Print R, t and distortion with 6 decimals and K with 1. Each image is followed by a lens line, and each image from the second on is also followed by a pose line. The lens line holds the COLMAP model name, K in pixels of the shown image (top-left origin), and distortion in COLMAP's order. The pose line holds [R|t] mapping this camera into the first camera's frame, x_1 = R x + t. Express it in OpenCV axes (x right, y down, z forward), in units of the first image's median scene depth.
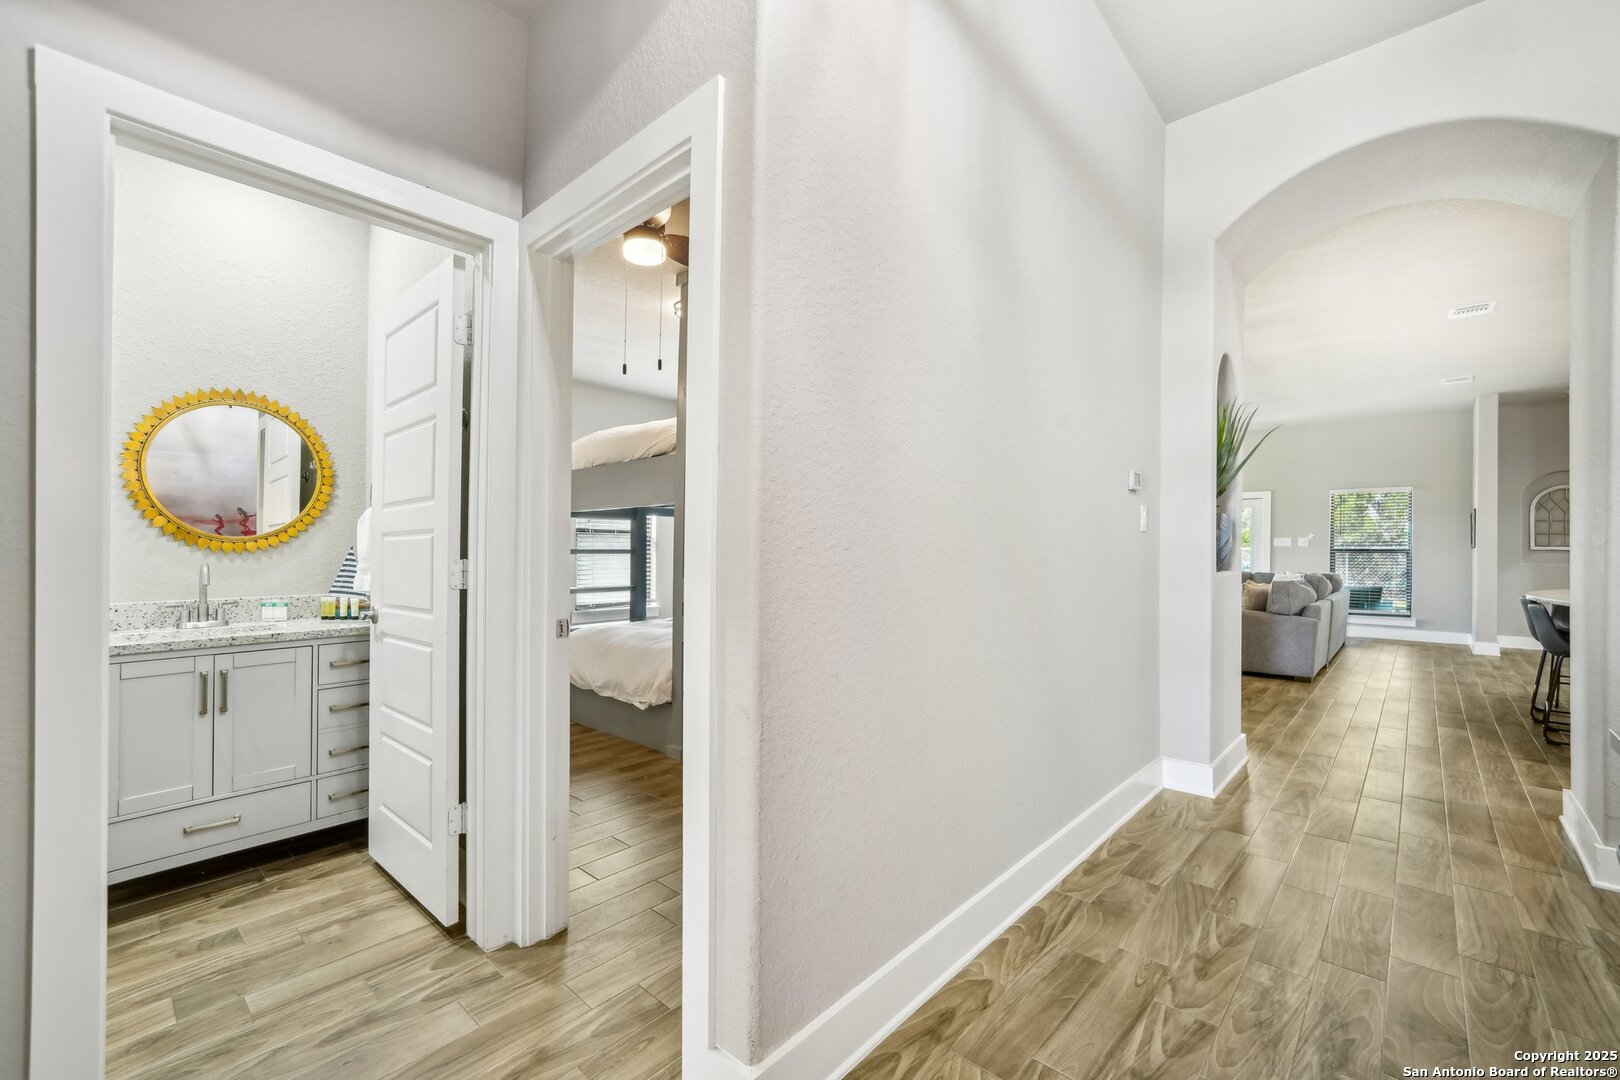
lens RADIAL K [[649.4, 0, 815.2], [0, 649.4, 543.9], [0, 0, 1]] dist [-0.002735, 0.000141]
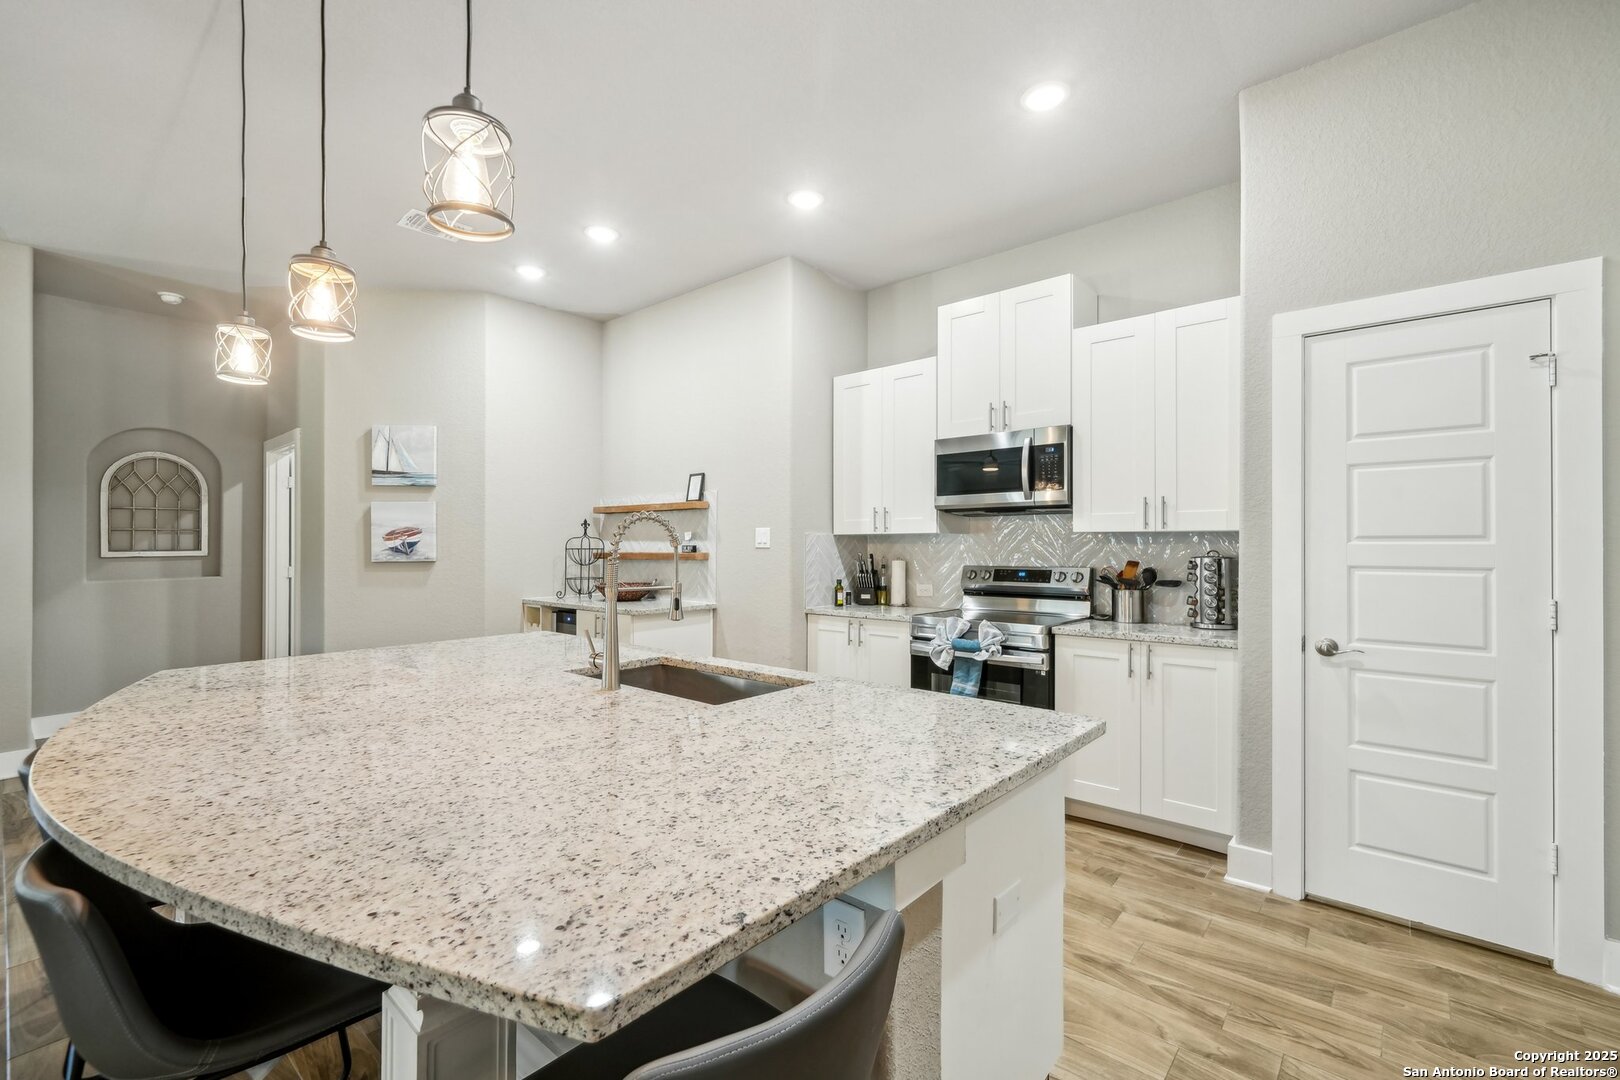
lens RADIAL K [[699.1, 0, 810.4], [0, 699.1, 548.4], [0, 0, 1]] dist [0.012305, -0.000301]
pose [[-0.040560, -0.013667, 0.999084, 0.386180], [-0.001329, 0.999906, 0.013624, -0.006924], [-0.999176, -0.000775, -0.040575, 0.338332]]
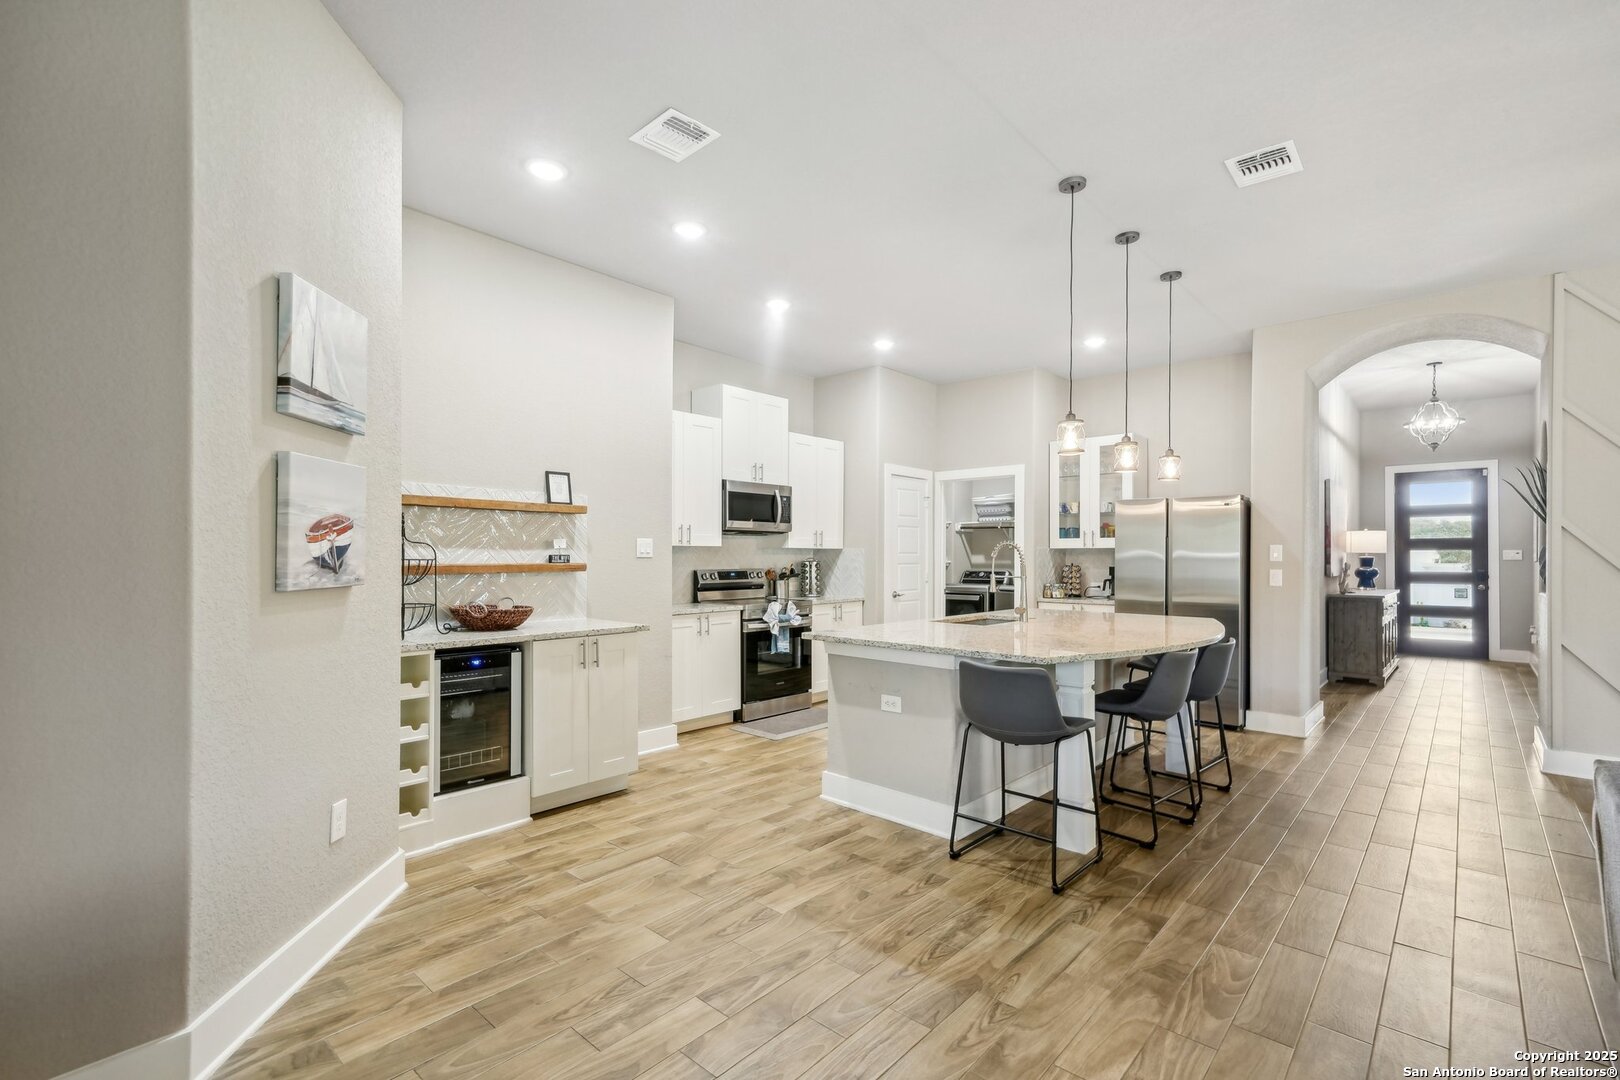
lens RADIAL K [[734.1, 0, 803.3], [0, 734.1, 555.8], [0, 0, 1]] dist [-0.000282, 0.000584]
pose [[-0.999825, -0.010445, -0.015530, 0.747917], [-0.010418, 0.999944, -0.001764, -0.002190], [0.015548, -0.001602, -0.999878, 0.860140]]
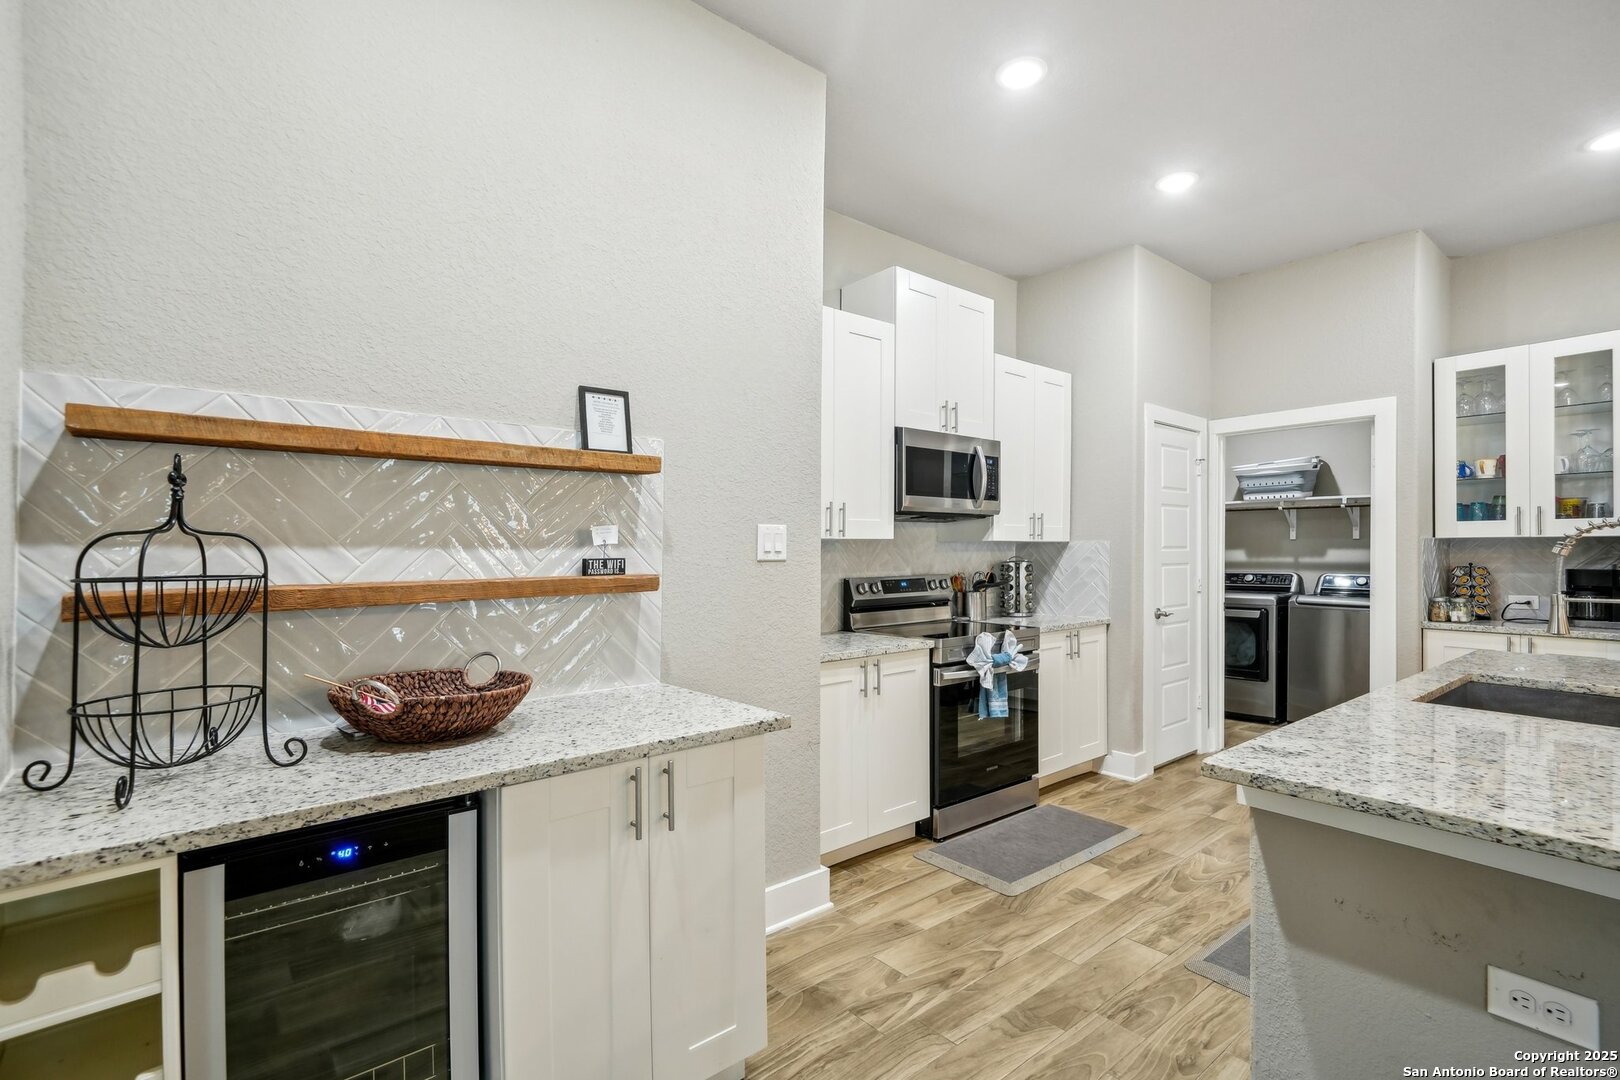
lens RADIAL K [[734.1, 0, 803.3], [0, 734.1, 555.8], [0, 0, 1]] dist [-0.000282, 0.000584]
pose [[-0.990830, -0.004316, 0.135048, 0.801730], [-0.003453, 0.999972, 0.006618, -0.004427], [-0.135073, 0.006091, -0.990817, 0.616390]]
